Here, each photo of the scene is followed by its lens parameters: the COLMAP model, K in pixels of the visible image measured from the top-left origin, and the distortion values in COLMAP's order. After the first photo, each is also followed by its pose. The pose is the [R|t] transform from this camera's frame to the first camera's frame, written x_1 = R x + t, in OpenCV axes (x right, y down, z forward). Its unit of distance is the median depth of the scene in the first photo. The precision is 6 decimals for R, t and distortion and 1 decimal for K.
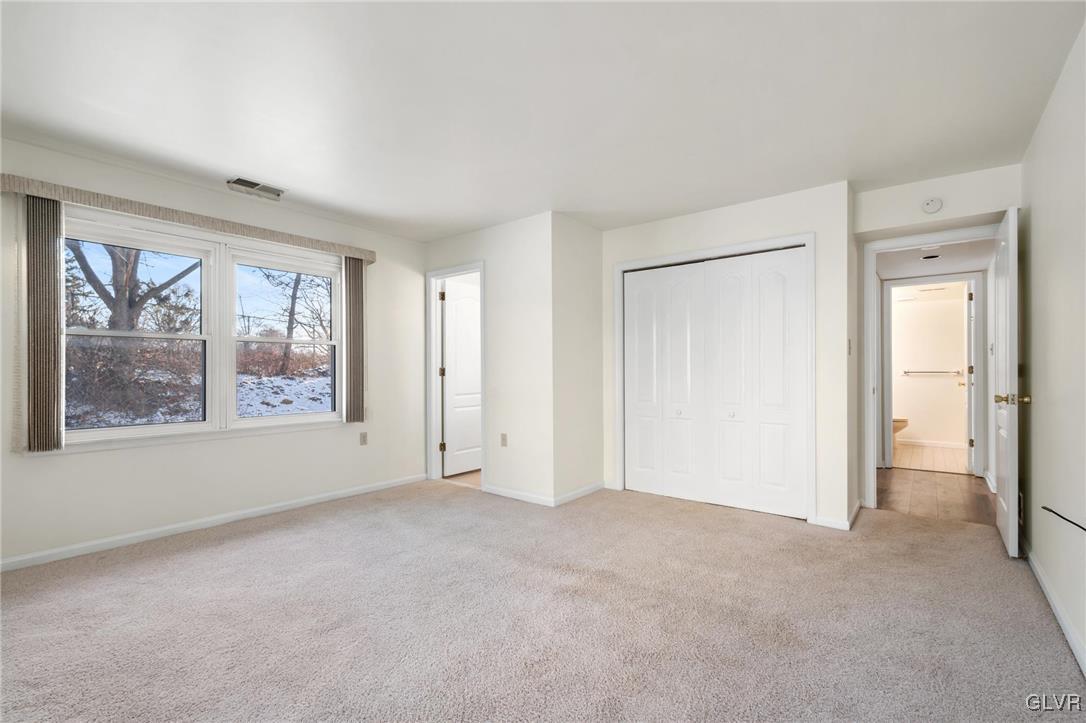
lens RADIAL K [[489.4, 0, 543.1], [0, 489.4, 359.3], [0, 0, 1]] dist [0.003367, -0.001097]
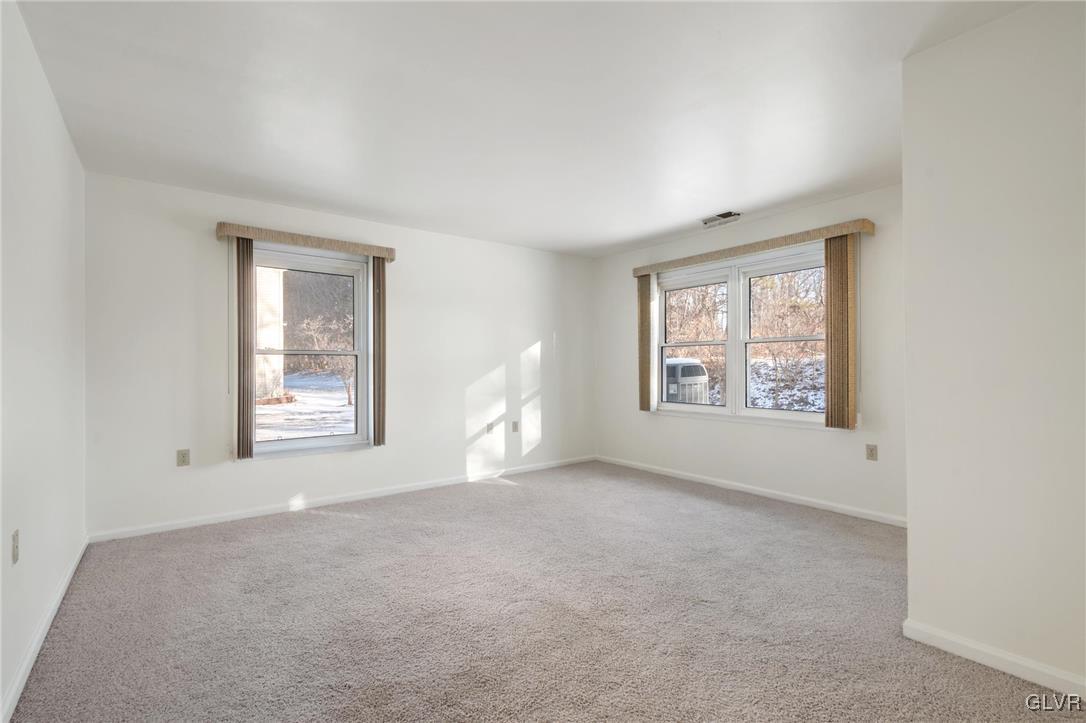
lens RADIAL K [[489.4, 0, 543.1], [0, 489.4, 359.3], [0, 0, 1]] dist [0.003367, -0.001097]
pose [[-0.247225, -0.011580, -0.968889, 0.677833], [0.026915, 0.999461, -0.018813, 0.012008], [0.968584, -0.030729, -0.246780, 0.836161]]
